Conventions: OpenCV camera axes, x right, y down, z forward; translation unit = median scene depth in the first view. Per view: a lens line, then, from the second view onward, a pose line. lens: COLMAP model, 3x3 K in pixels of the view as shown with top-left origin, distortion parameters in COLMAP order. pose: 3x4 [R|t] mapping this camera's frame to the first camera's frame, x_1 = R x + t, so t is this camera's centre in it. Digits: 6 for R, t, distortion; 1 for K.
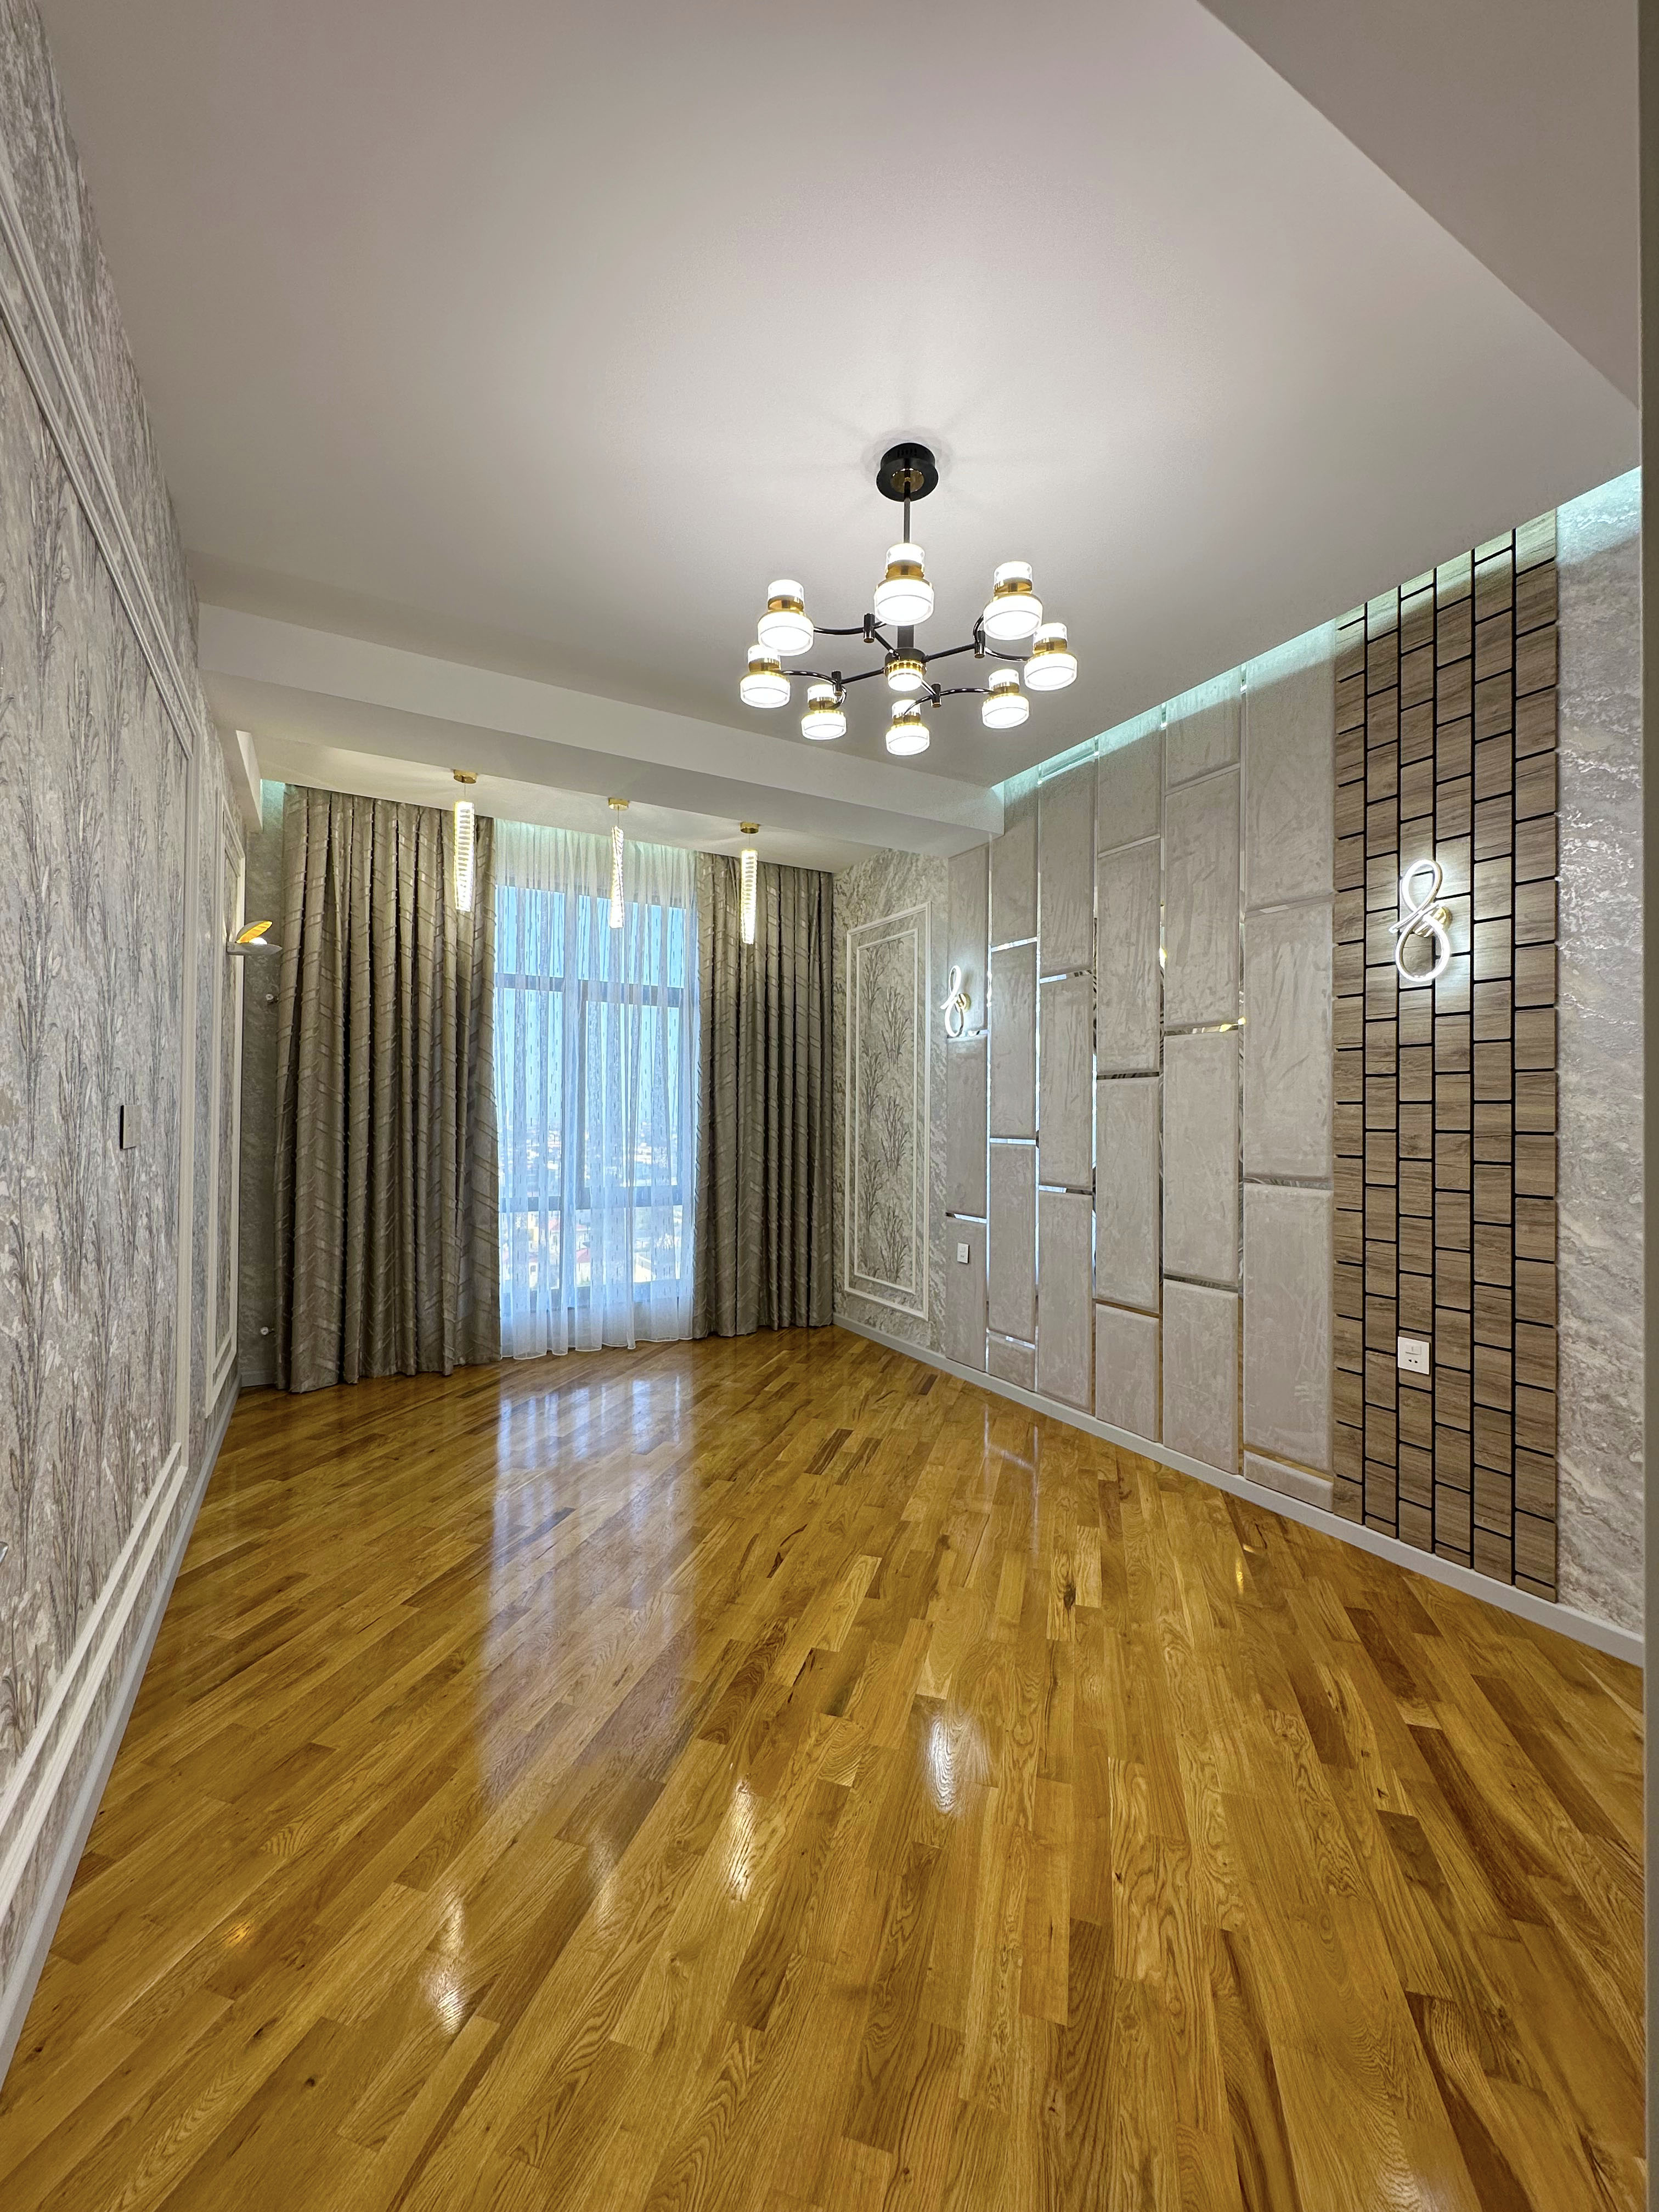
lens RADIAL K [[883.2, 0, 829.4], [0, 883.2, 1106.7], [0, 0, 1]] dist [0.002999, -0.000325]
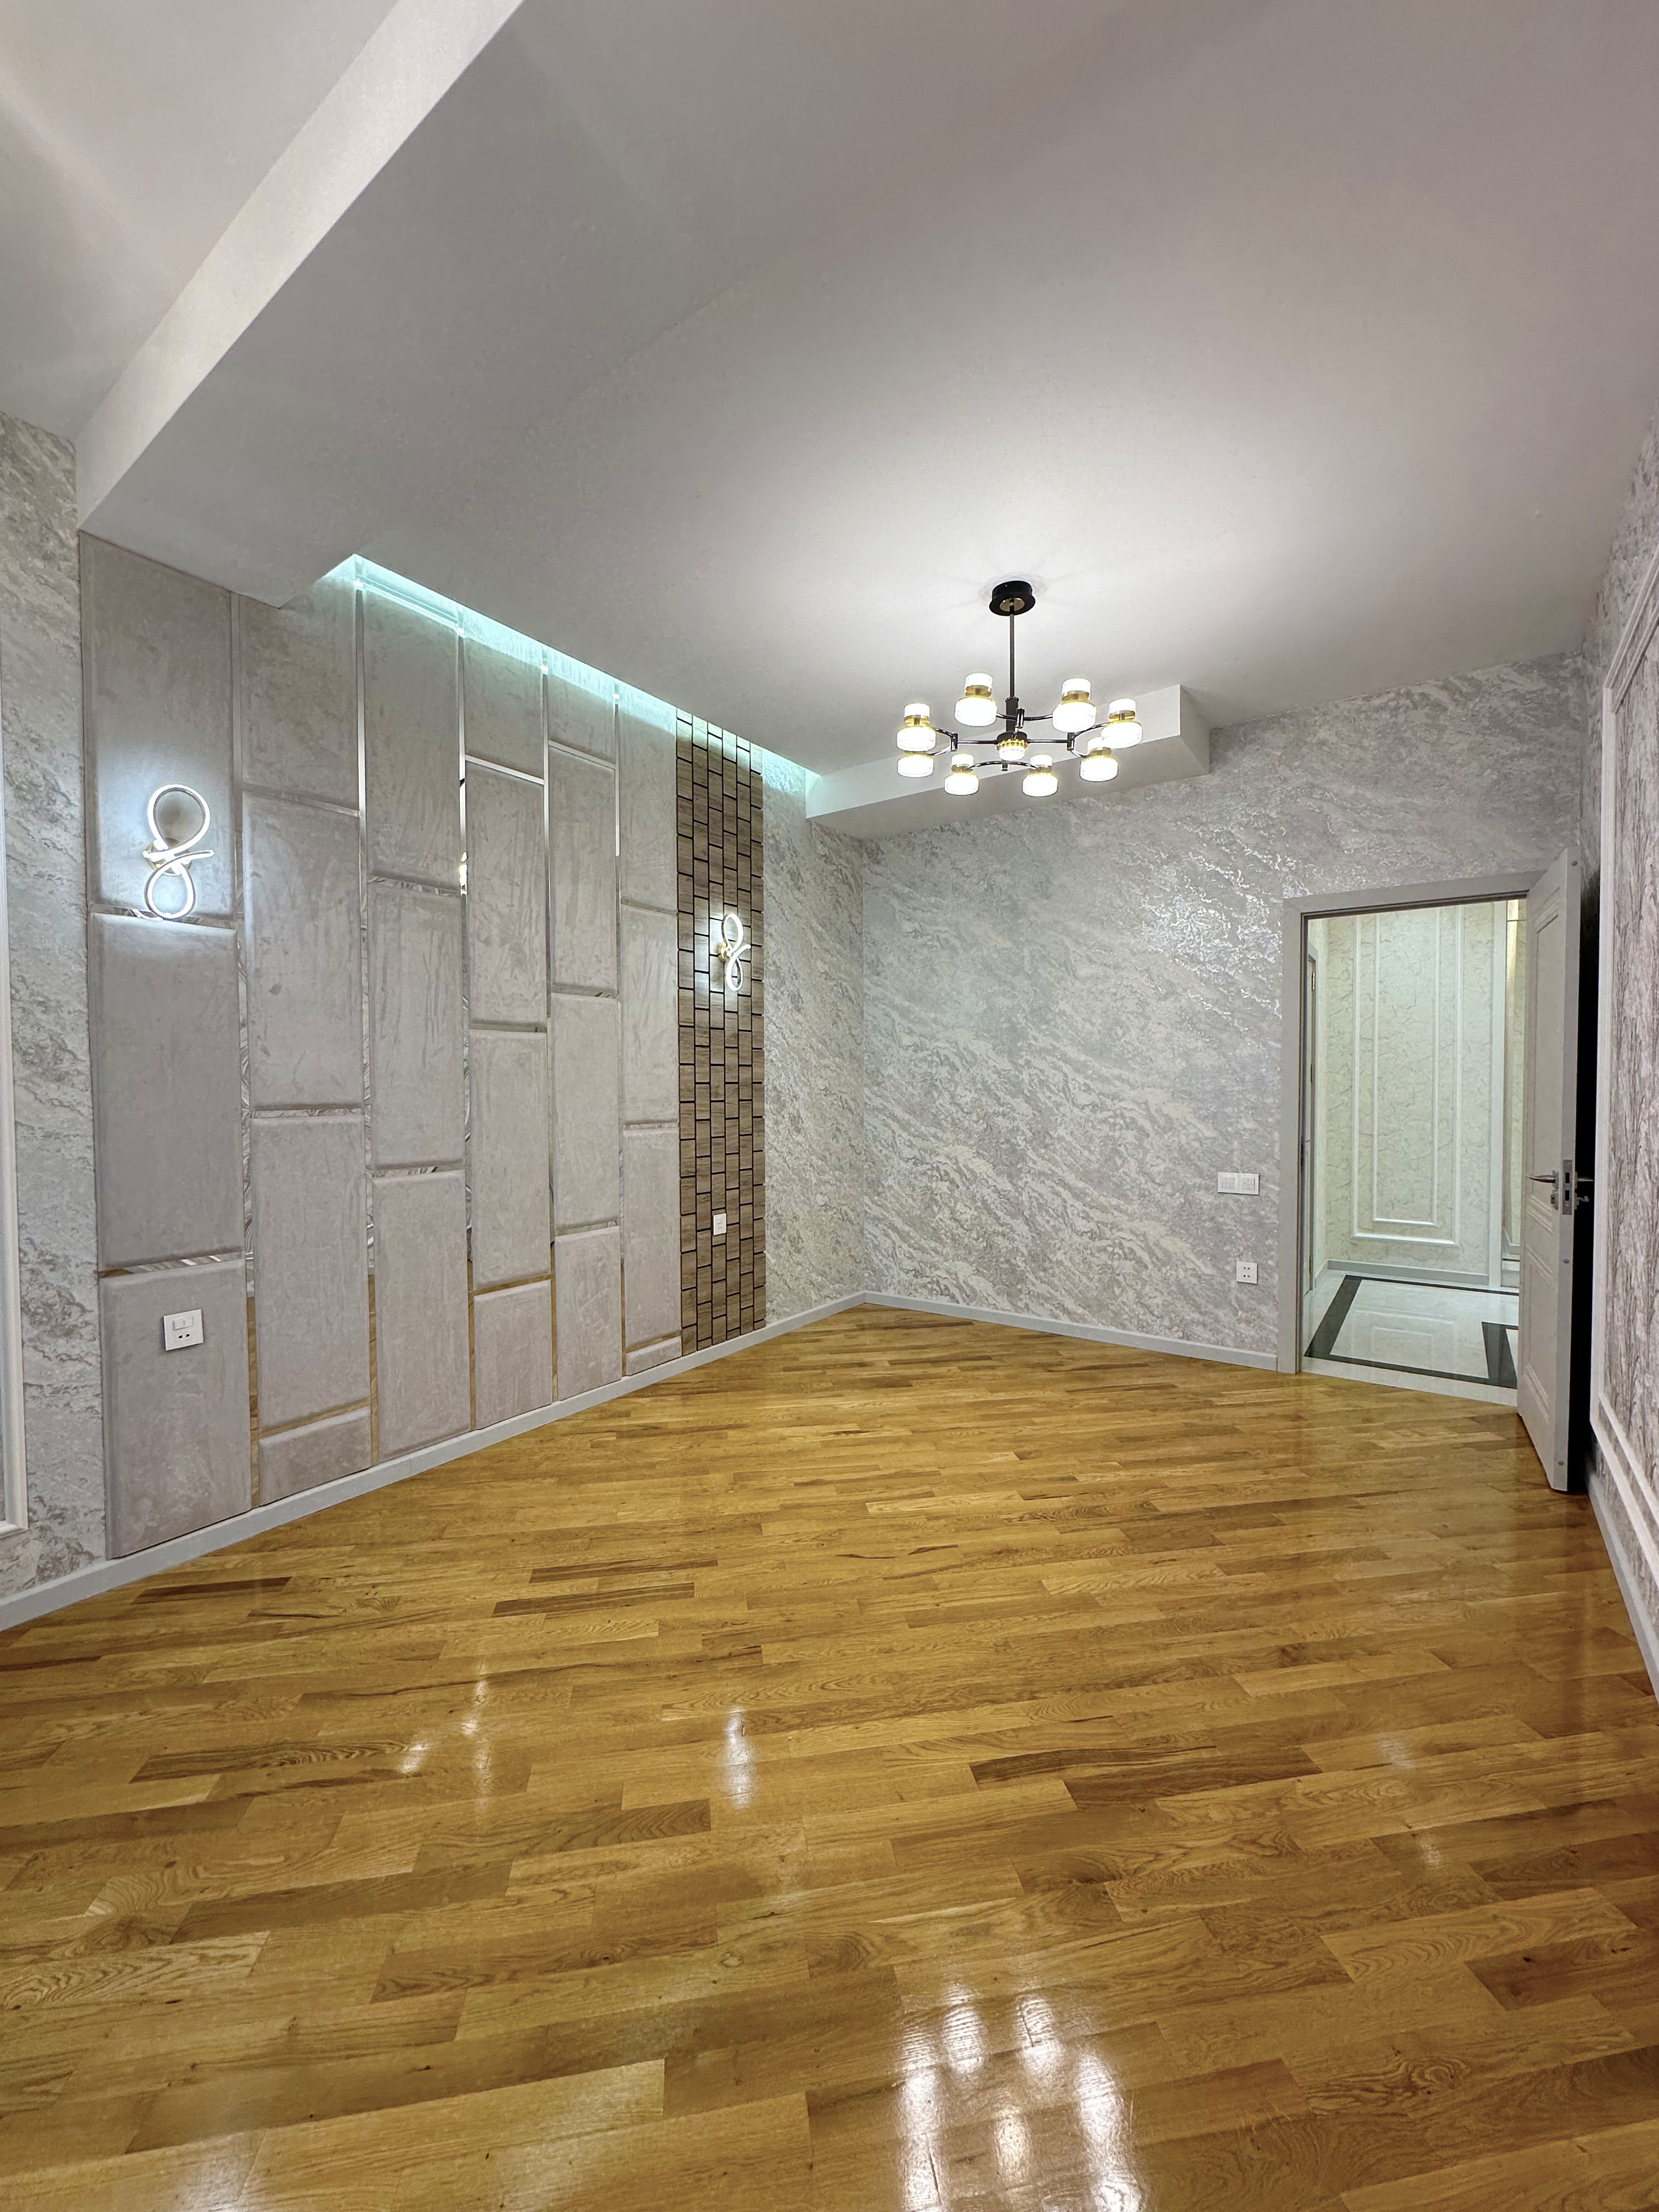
lens RADIAL K [[883.2, 0, 829.7], [0, 883.2, 1105.0], [0, 0, 1]] dist [0.002999, -0.000325]
pose [[-0.432005, -0.028663, 0.901415, -0.827863], [-0.007228, 0.999573, 0.028320, 0.020295], [-0.901842, 0.005719, -0.432028, 1.467218]]
